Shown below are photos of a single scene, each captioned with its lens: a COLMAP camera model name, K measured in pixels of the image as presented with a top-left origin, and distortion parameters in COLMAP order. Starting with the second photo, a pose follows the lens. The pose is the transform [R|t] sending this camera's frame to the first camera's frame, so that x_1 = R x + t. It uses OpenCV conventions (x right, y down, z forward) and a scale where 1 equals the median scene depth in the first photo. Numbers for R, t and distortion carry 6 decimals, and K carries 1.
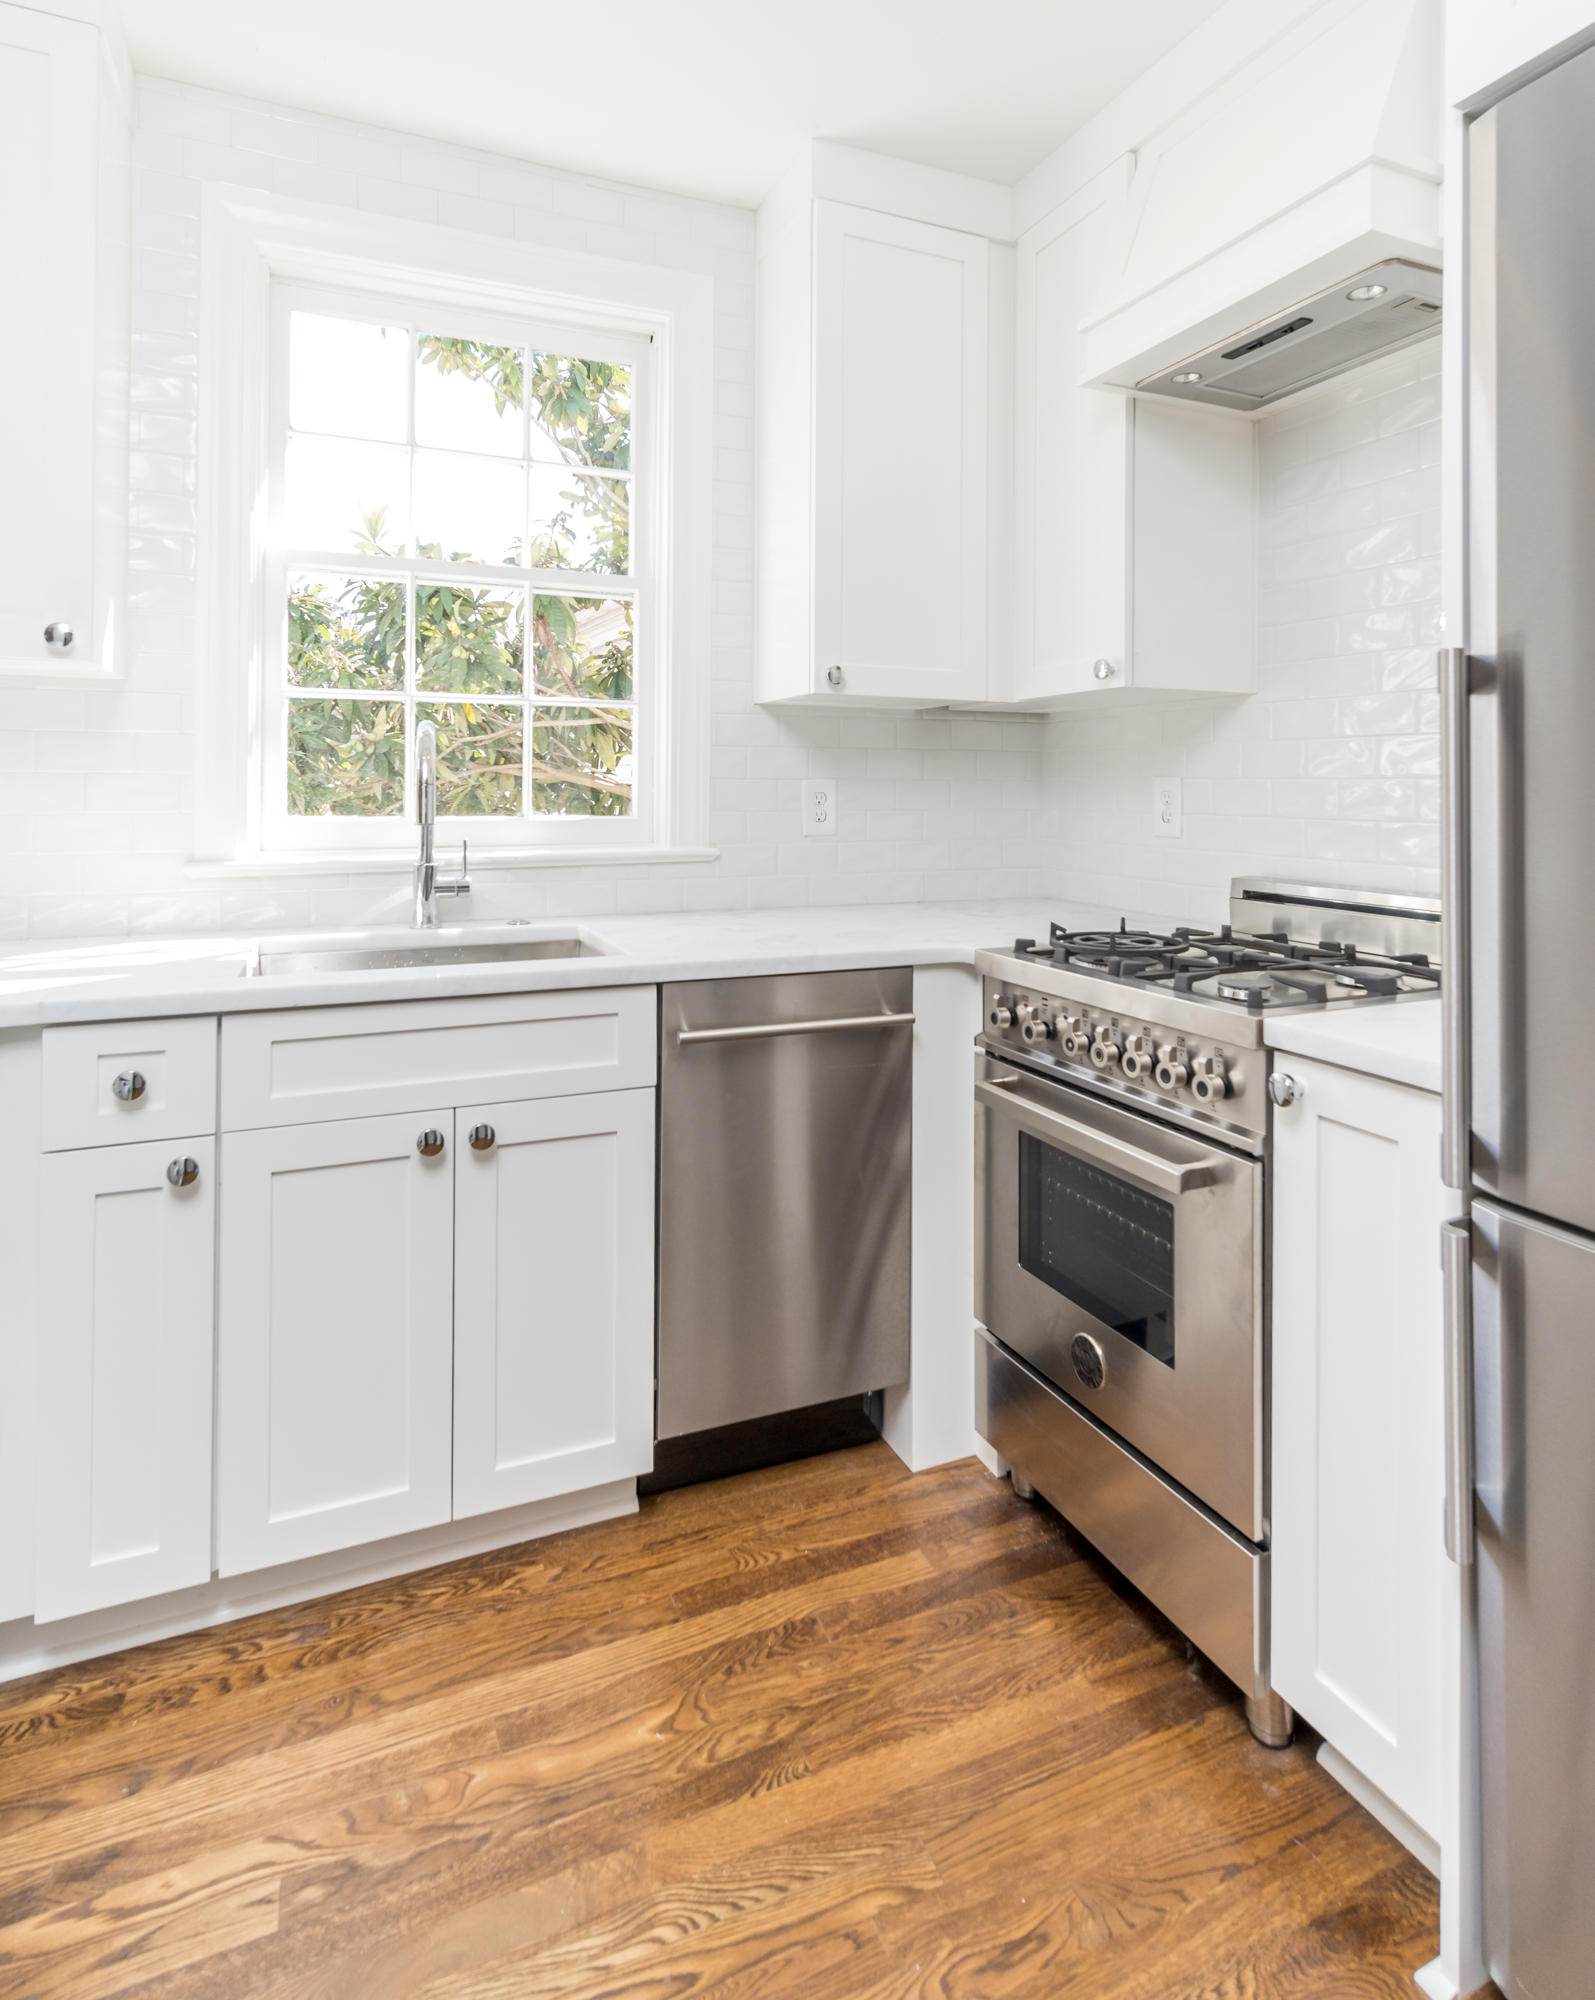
lens RADIAL K [[1096.7, 0, 799.5], [0, 1096.7, 781.0], [0, 0, 1]] dist [0.004923, 0.000863]
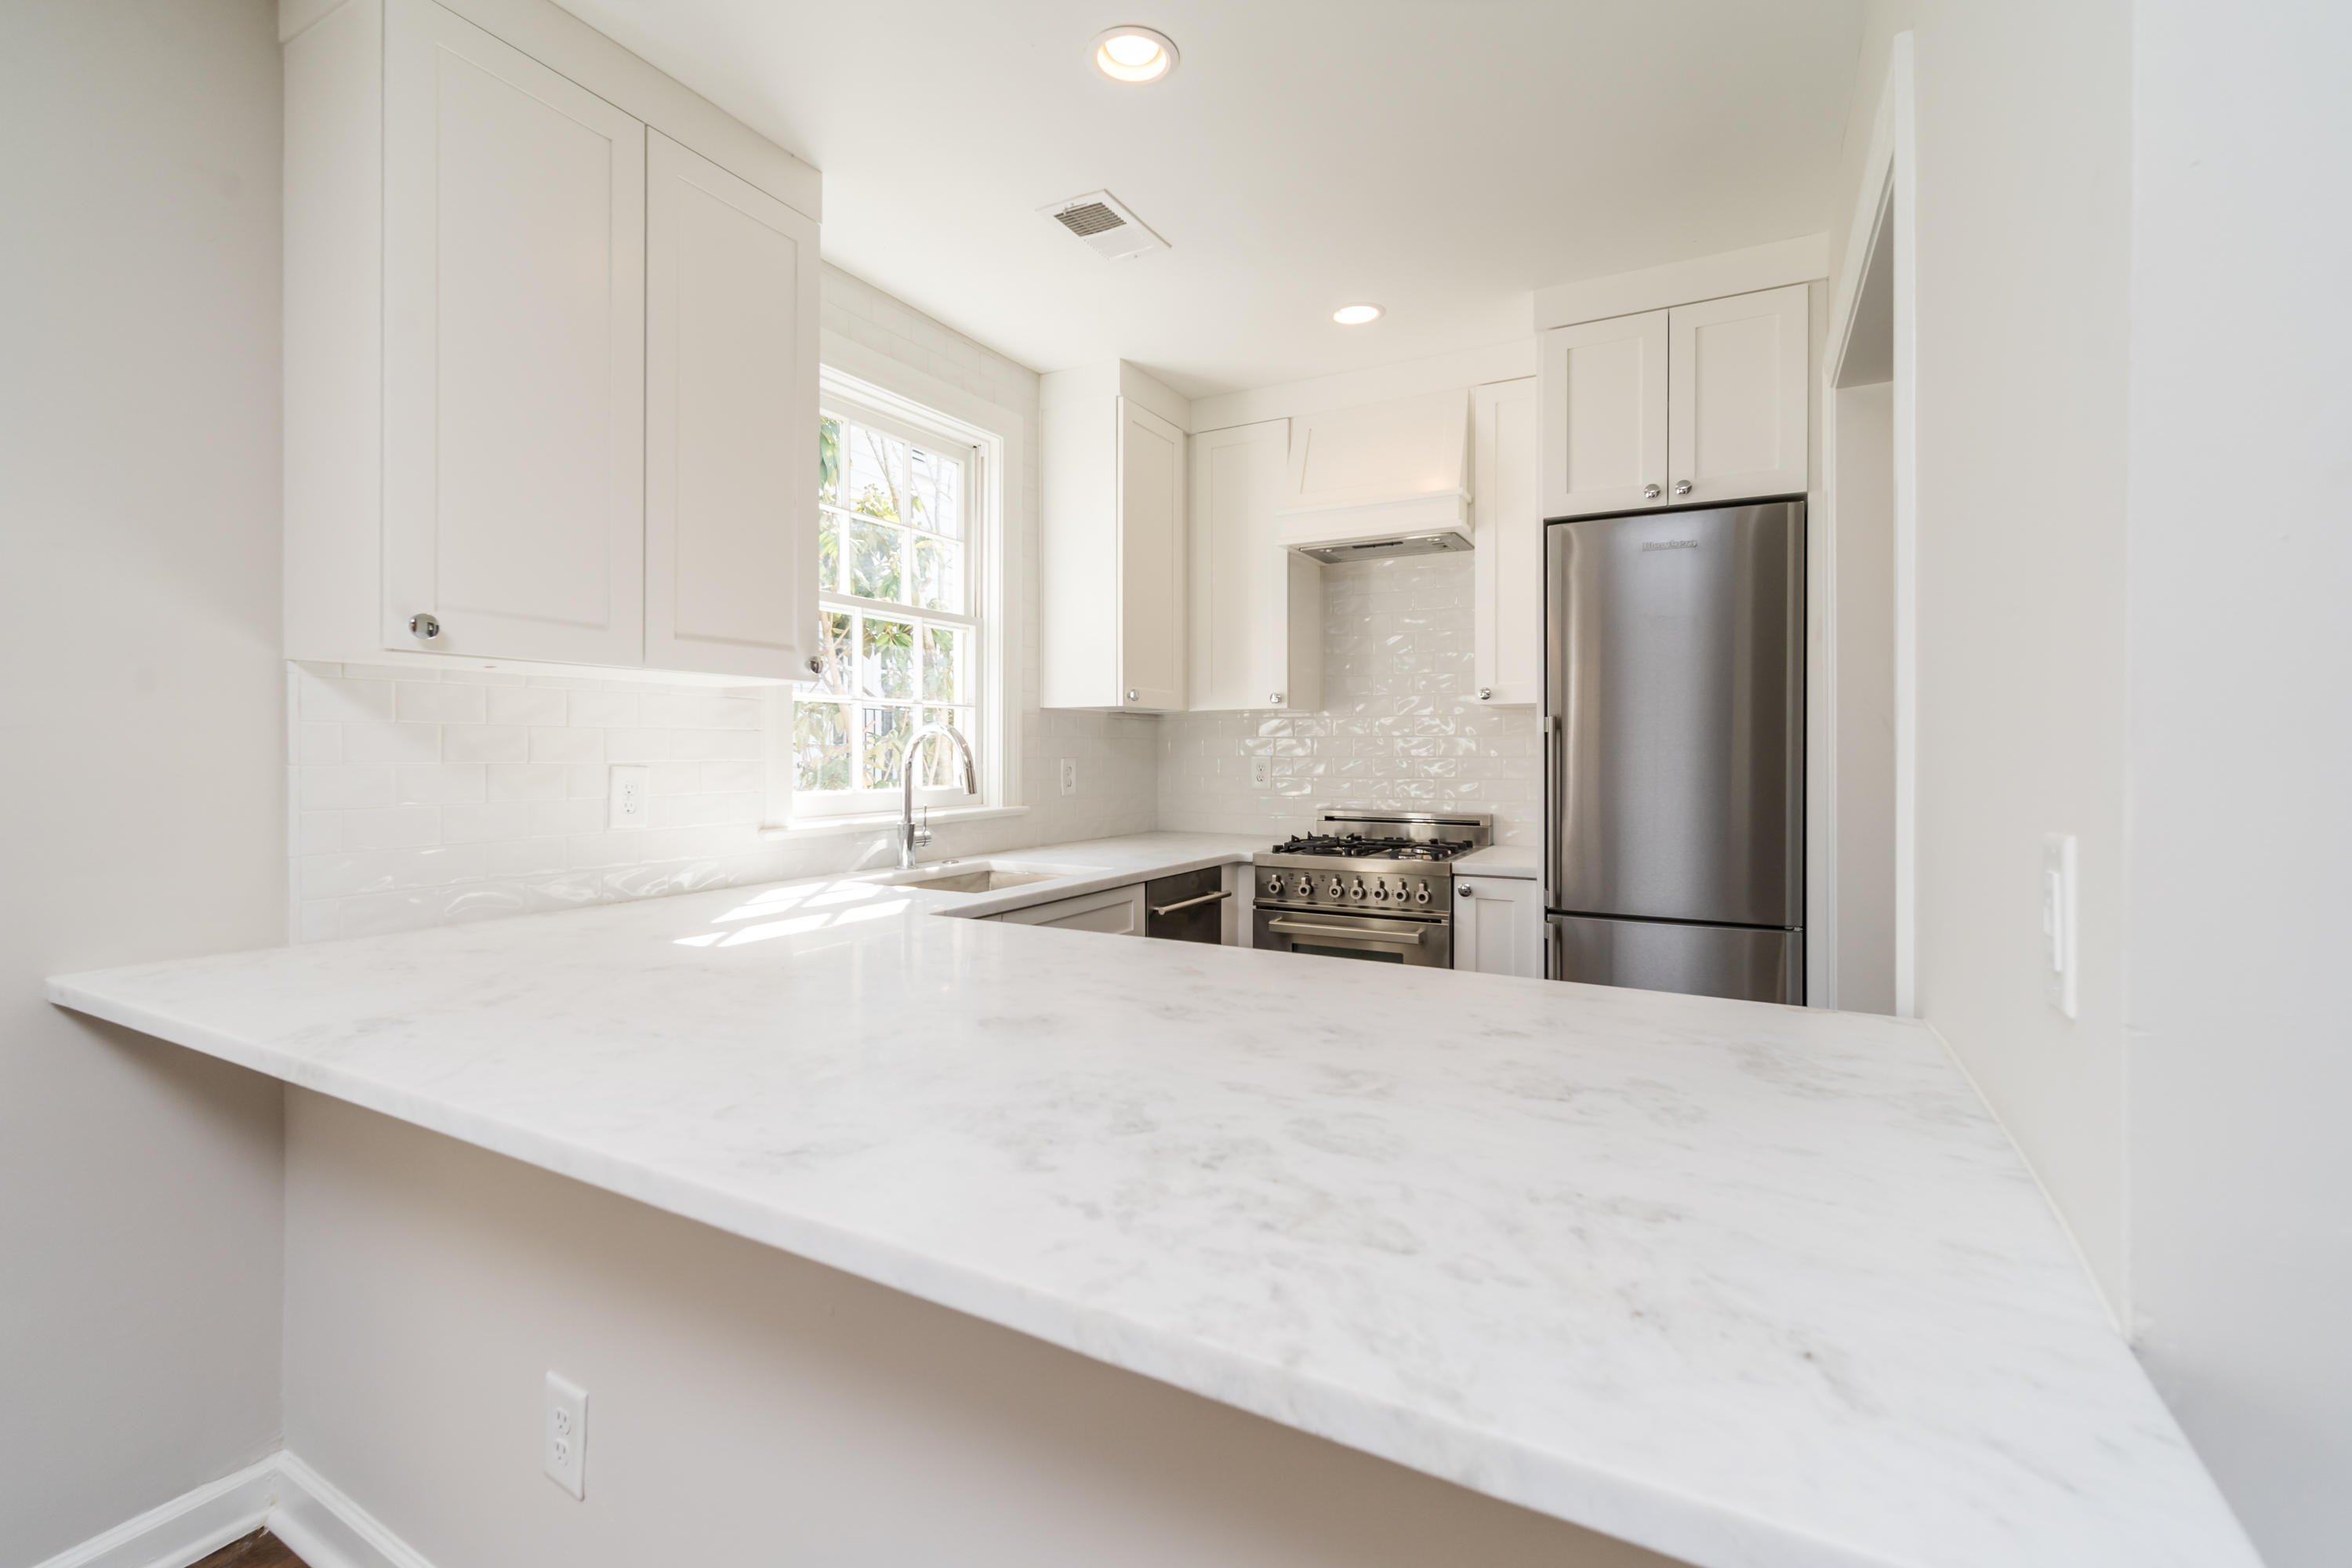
lens RADIAL K [[1028.3, 0, 1165.1], [0, 1028.3, 749.2], [0, 0, 1]] dist [0.005725, 0.000304]
pose [[0.795485, -0.004121, 0.605959, -0.954239], [0.001483, 0.999987, 0.004854, -0.027529], [-0.605972, -0.002962, 0.795481, -0.259911]]
